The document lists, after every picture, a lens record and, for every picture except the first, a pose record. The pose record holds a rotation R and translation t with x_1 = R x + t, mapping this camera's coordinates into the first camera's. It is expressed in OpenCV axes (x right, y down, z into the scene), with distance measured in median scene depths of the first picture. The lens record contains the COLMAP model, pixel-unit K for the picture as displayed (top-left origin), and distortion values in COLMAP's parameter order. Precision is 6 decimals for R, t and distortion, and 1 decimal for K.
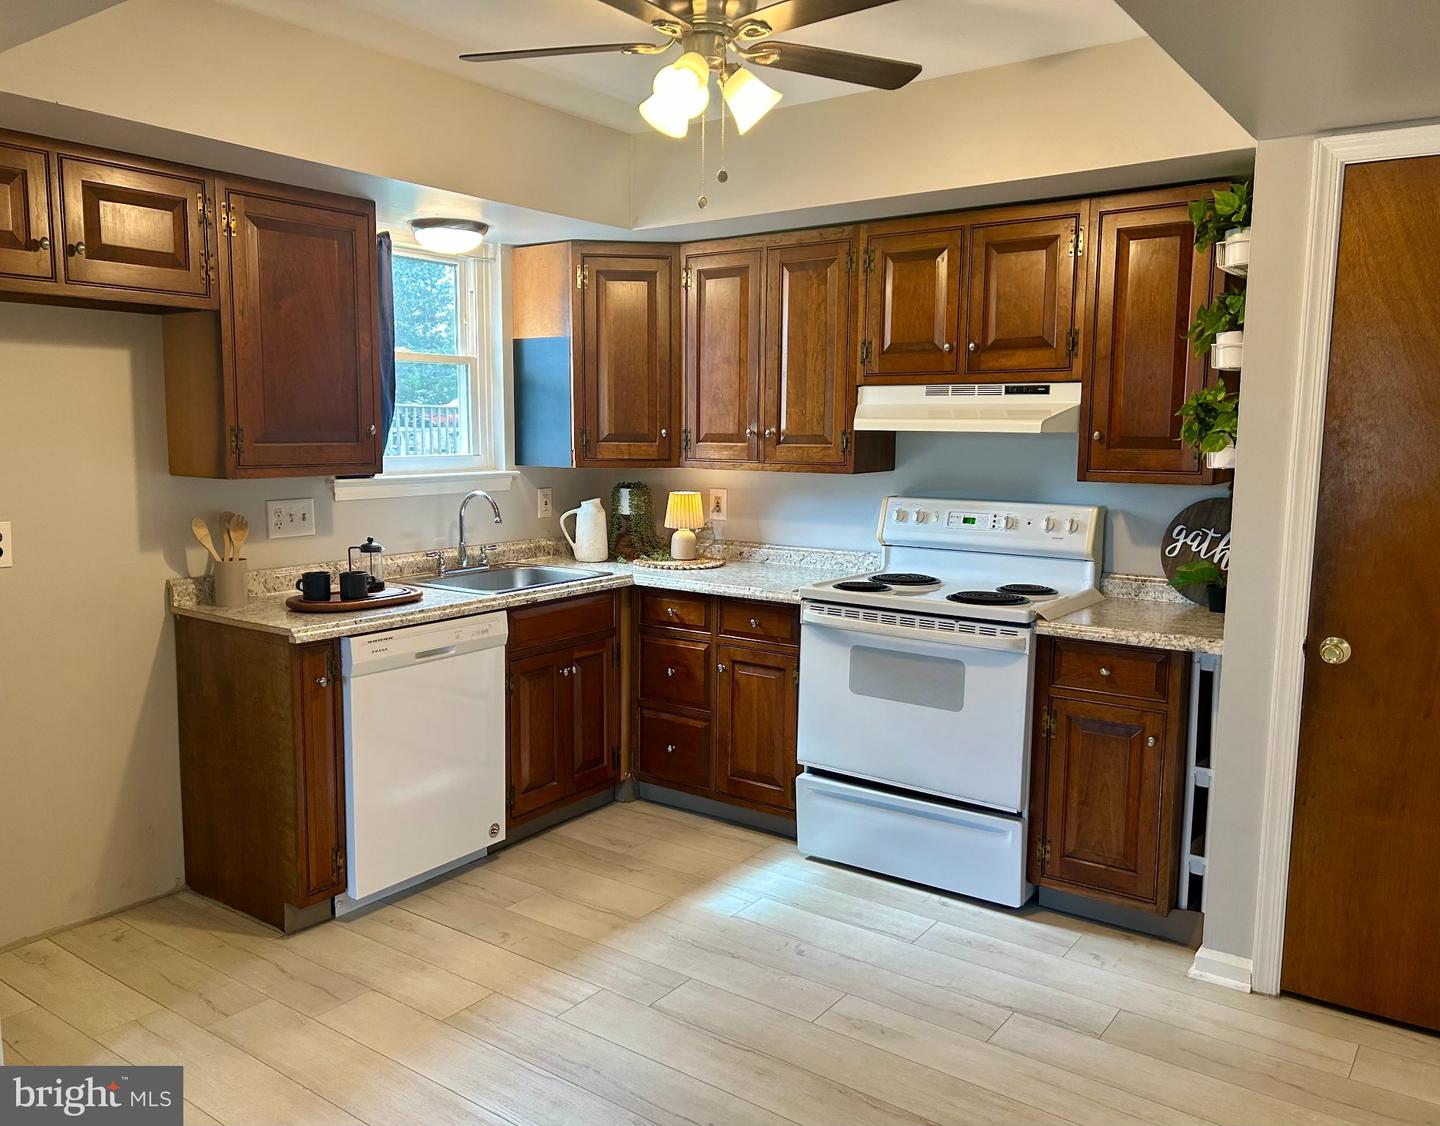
lens RADIAL K [[1111.8, 0, 689.6], [0, 1111.8, 566.8], [0, 0, 1]] dist [0.050948, -0.060191]
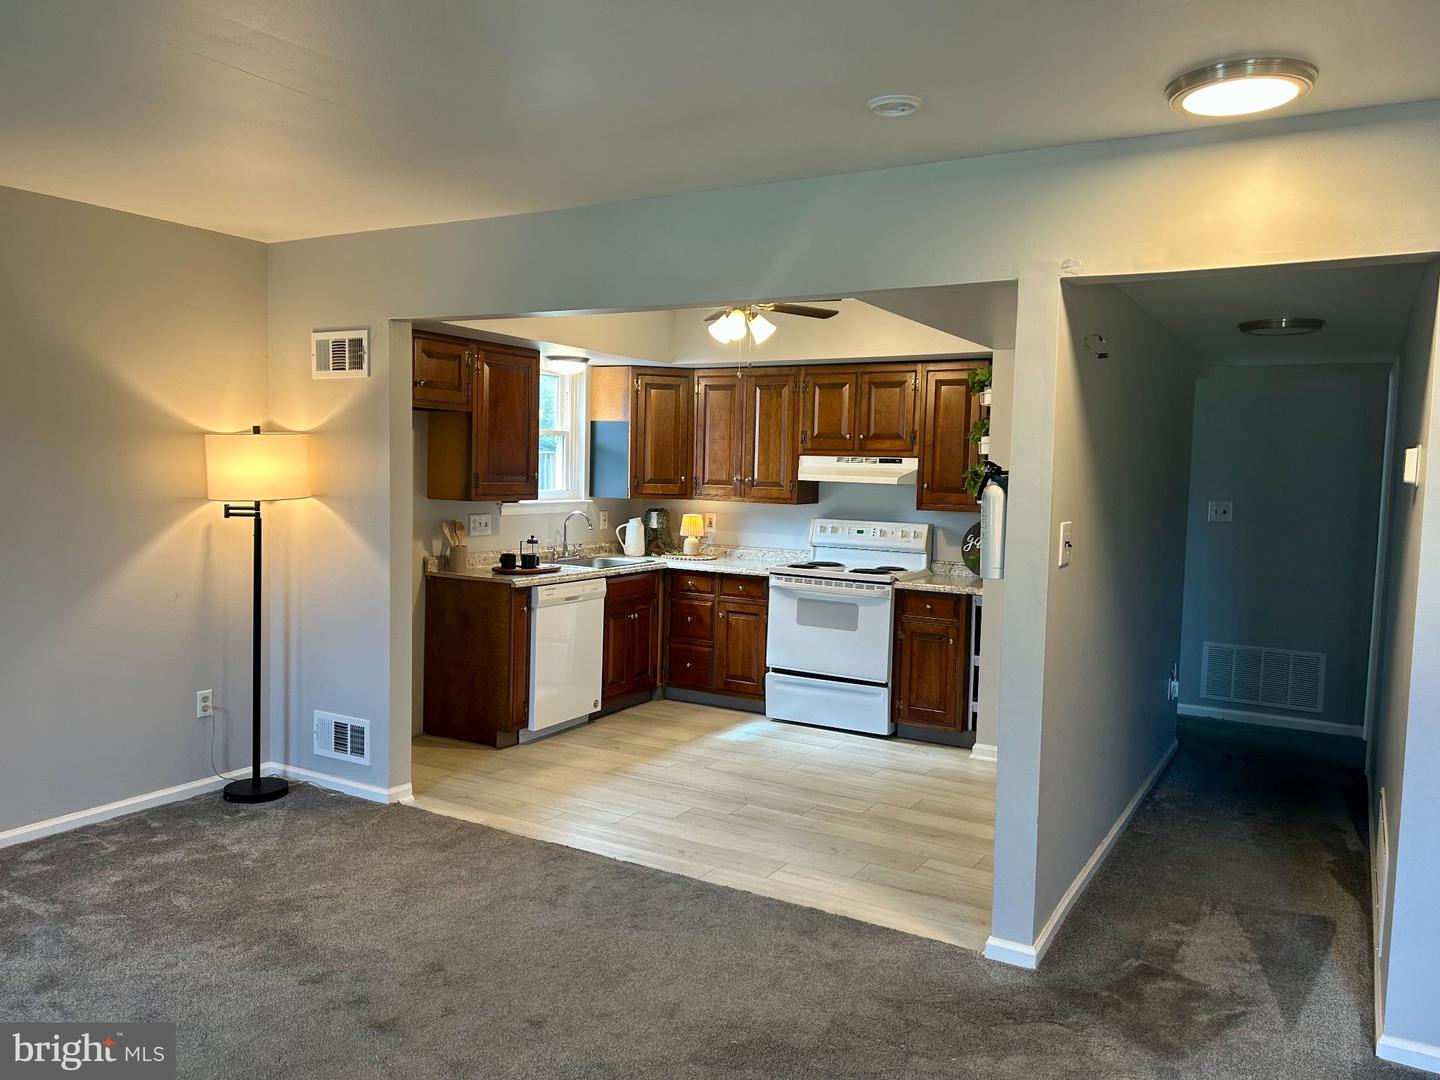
lens RADIAL K [[1076.1, 0, 720.0], [0, 1076.1, 540.0], [0, 0, 1]] dist [0.082362, -0.110950]
pose [[0.993078, 0.011895, 0.116849, -0.186445], [-0.005384, 0.998423, -0.055880, 0.074372], [-0.117329, 0.054864, 0.991576, -0.731834]]
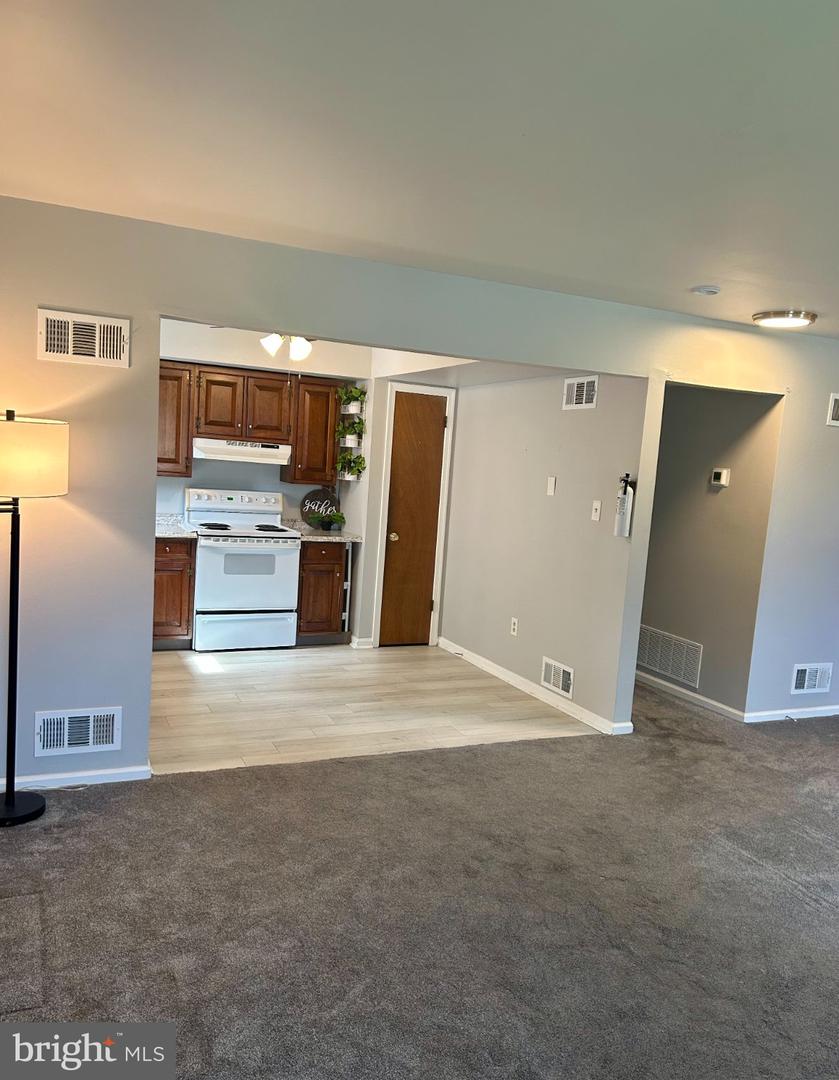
lens RADIAL K [[833.9, 0, 419.6], [0, 833.9, 566.9], [0, 0, 1]] dist [0.050948, -0.060191]
pose [[0.476298, -0.087700, 0.874899, -1.183610], [0.046261, 0.996135, 0.074667, -0.013426], [-0.878066, 0.004910, 0.478514, -0.188635]]
